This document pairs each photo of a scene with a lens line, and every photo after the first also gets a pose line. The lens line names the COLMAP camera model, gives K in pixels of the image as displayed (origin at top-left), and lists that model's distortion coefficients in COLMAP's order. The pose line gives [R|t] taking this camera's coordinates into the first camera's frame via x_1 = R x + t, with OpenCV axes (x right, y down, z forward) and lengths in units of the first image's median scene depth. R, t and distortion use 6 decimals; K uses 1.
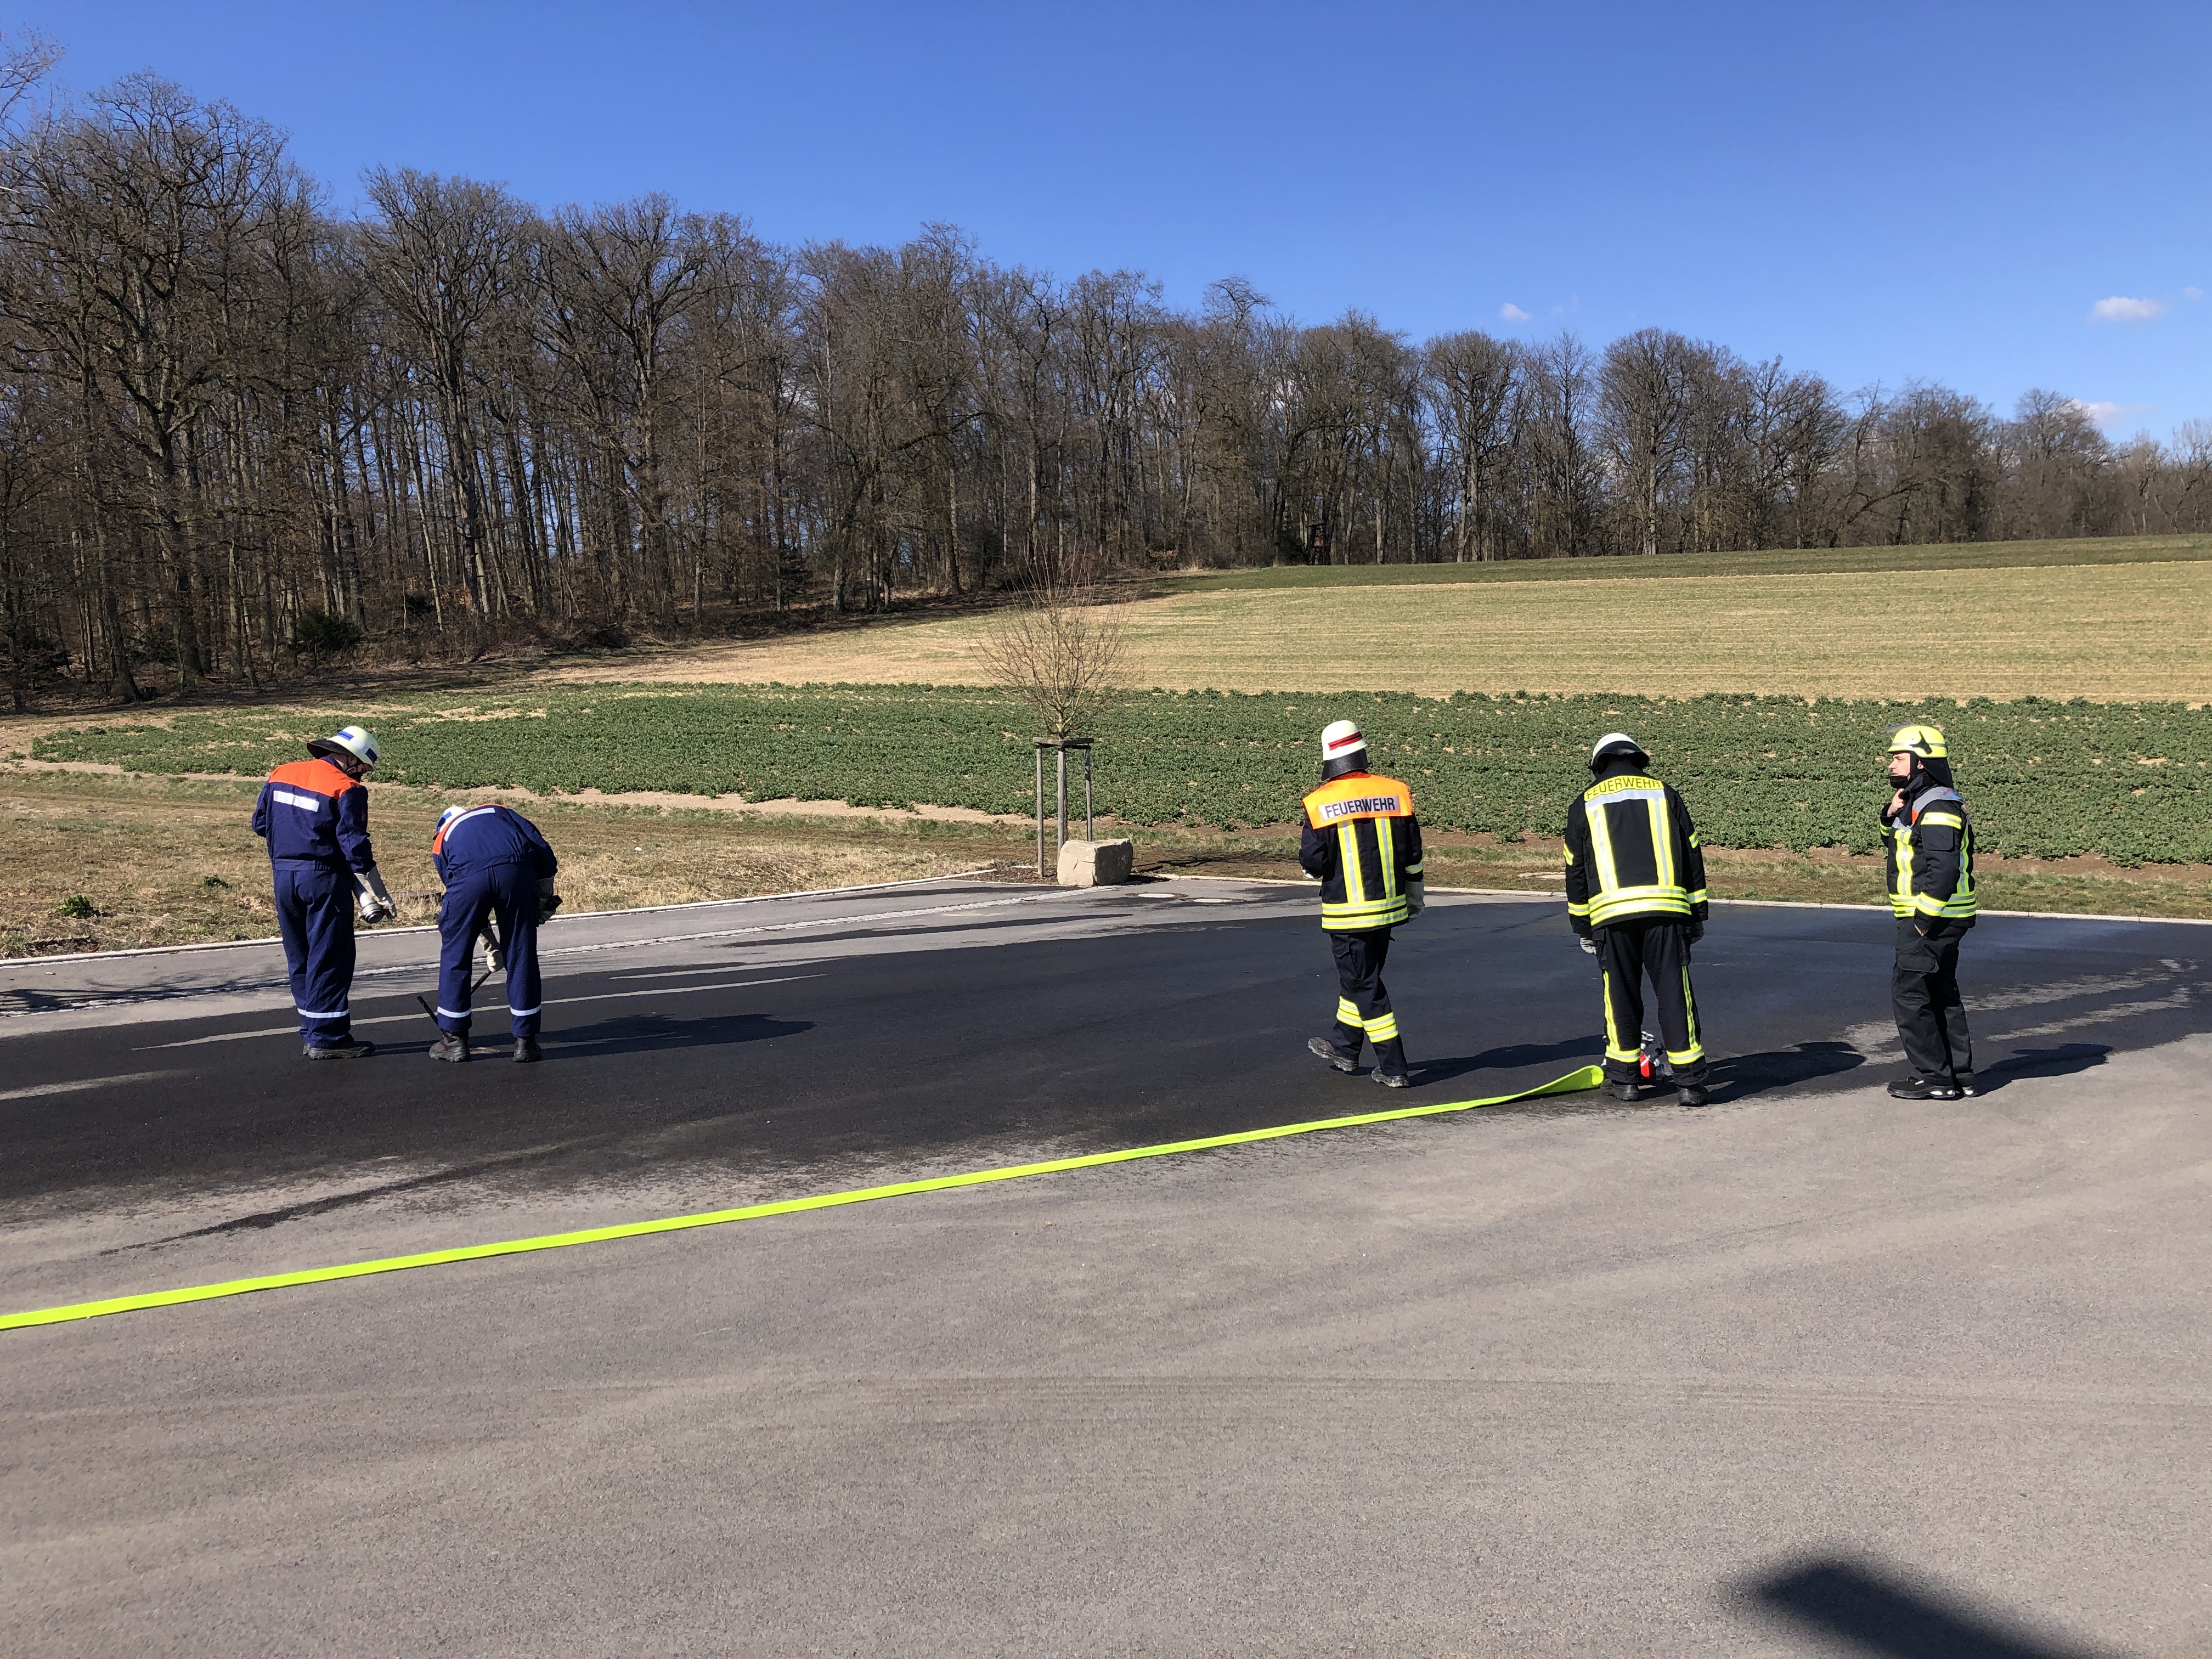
lens RADIAL K [[1783.7, 0, 1102.6], [0, 1783.7, 847.9], [0, 0, 1]] dist [0.055469, -0.061430]
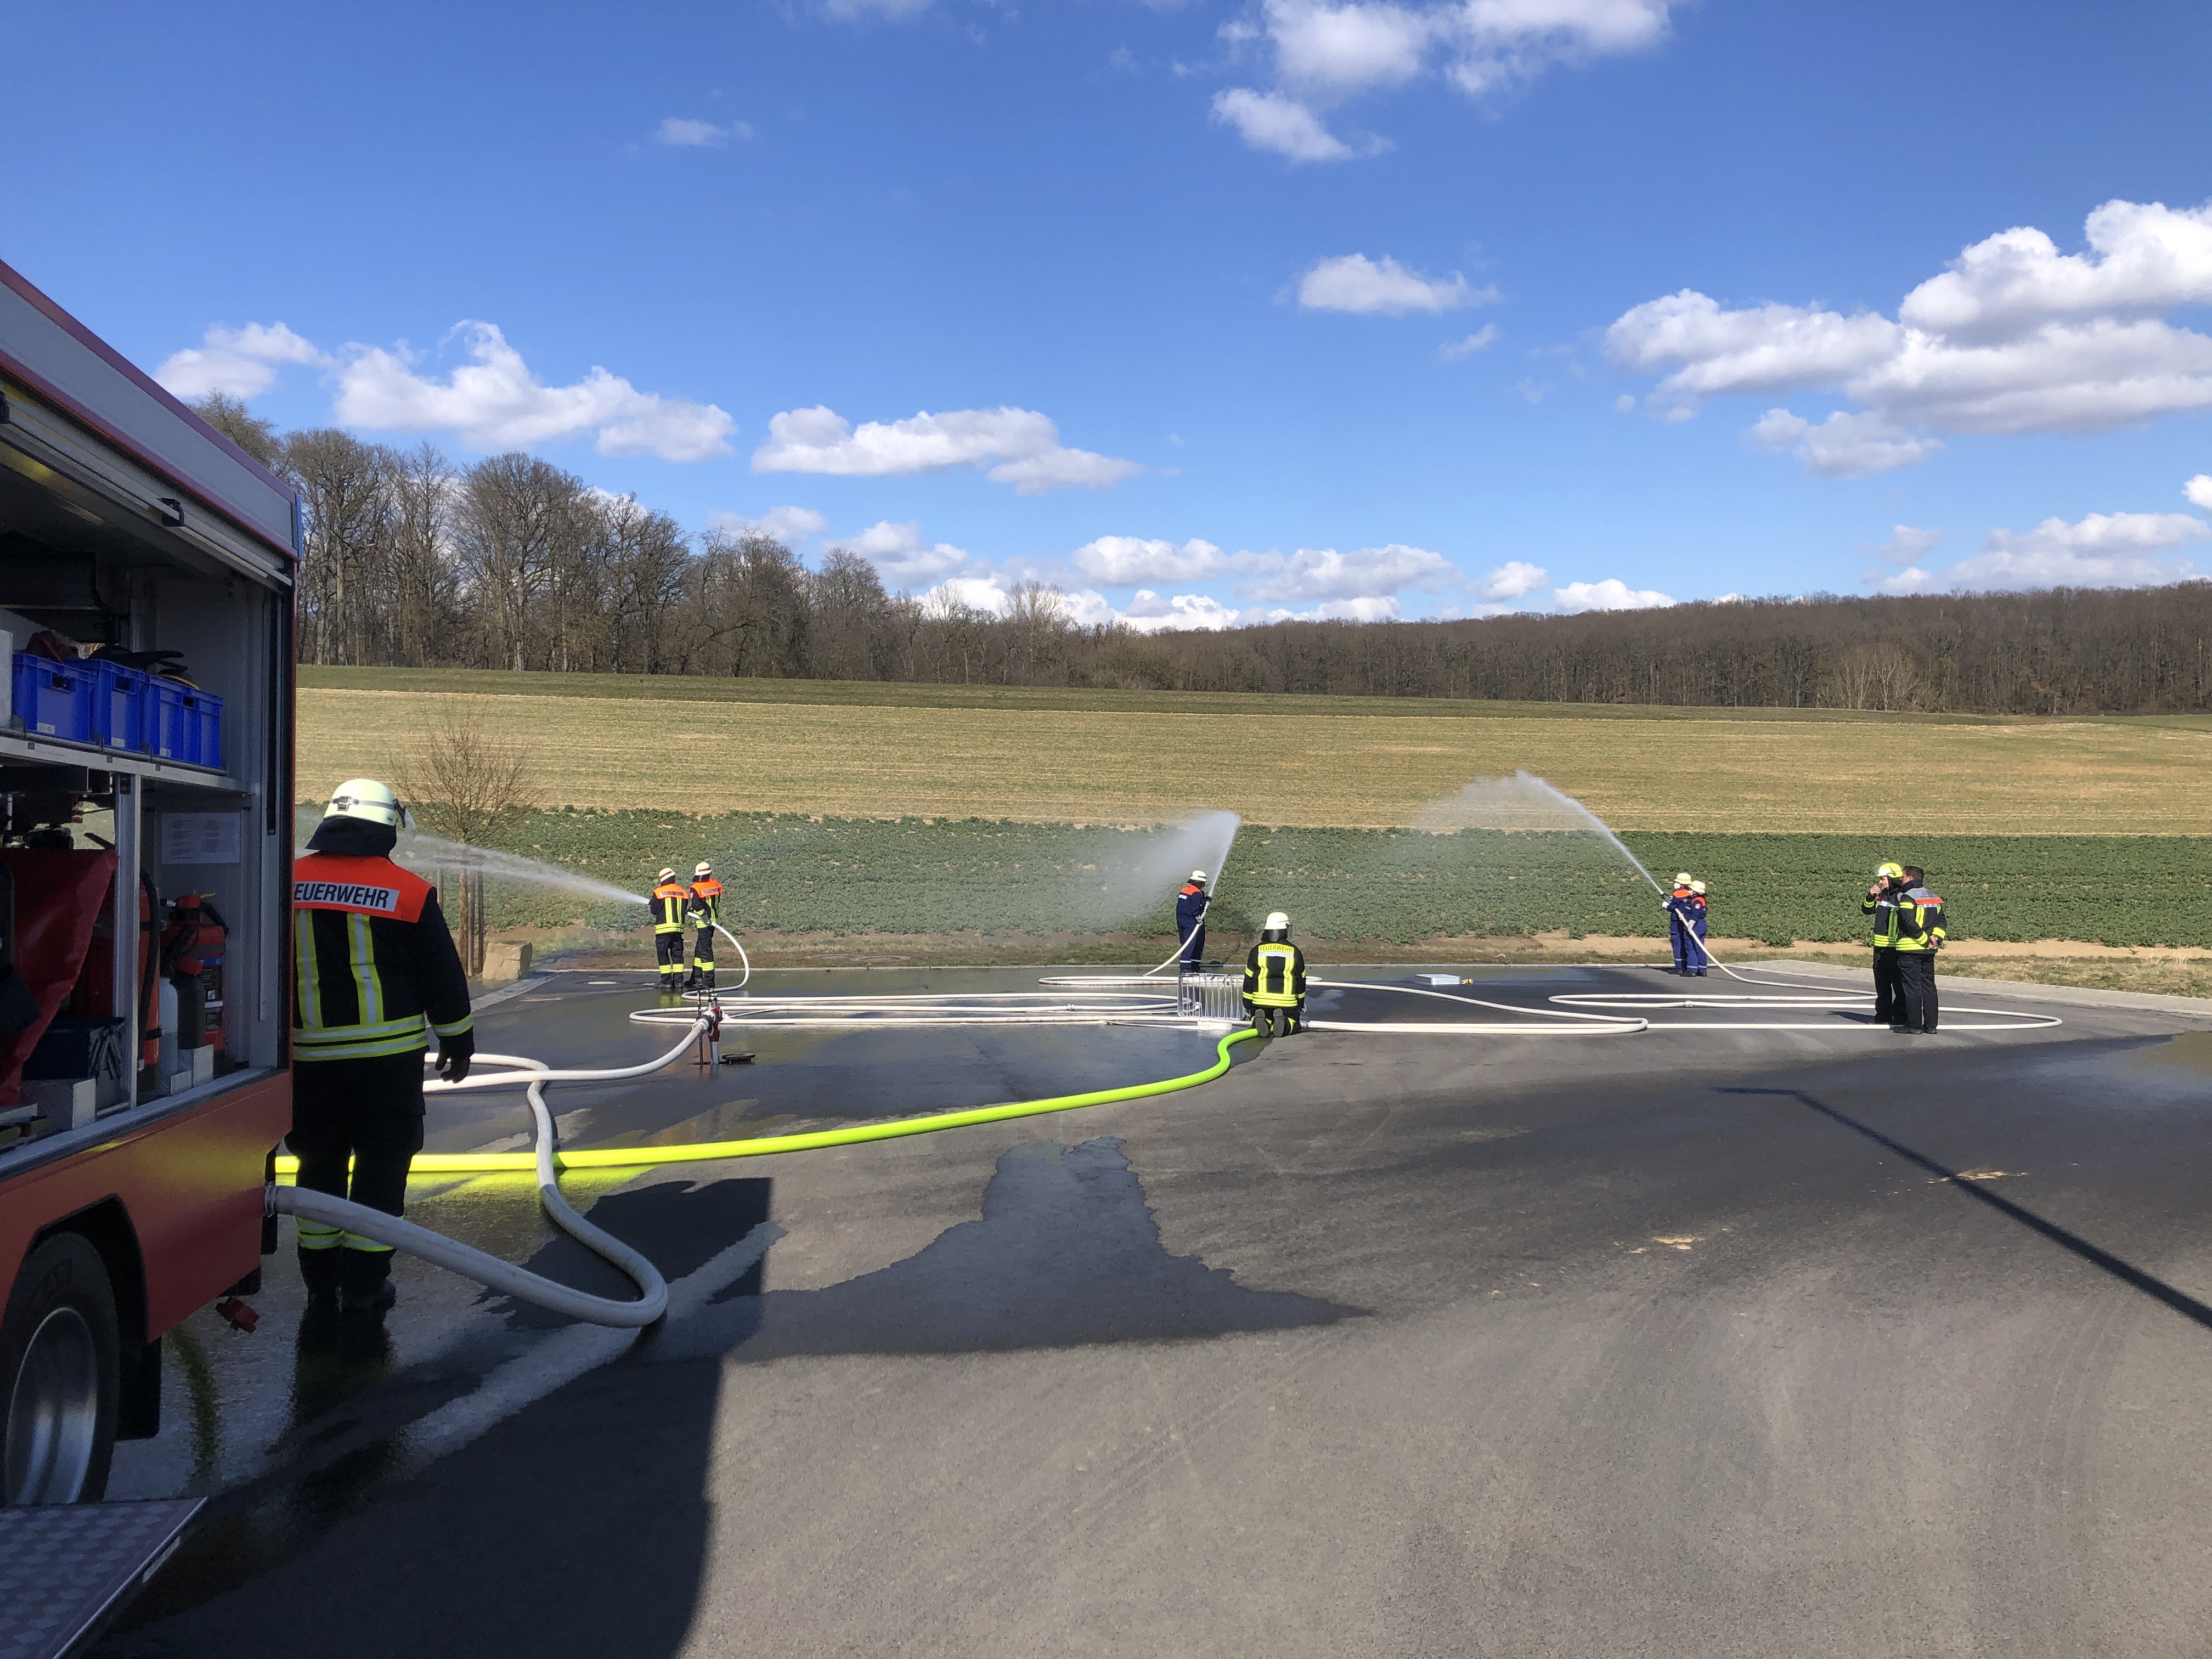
lens RADIAL K [[1783.7, 0, 1089.5], [0, 1783.7, 836.5], [0, 0, 1]] dist [0.055469, -0.061430]
pose [[0.801404, 0.004903, 0.598103, -0.104036], [0.032509, 0.998131, -0.051743, 0.000297], [-0.597239, 0.060911, 0.799747, -0.050325]]
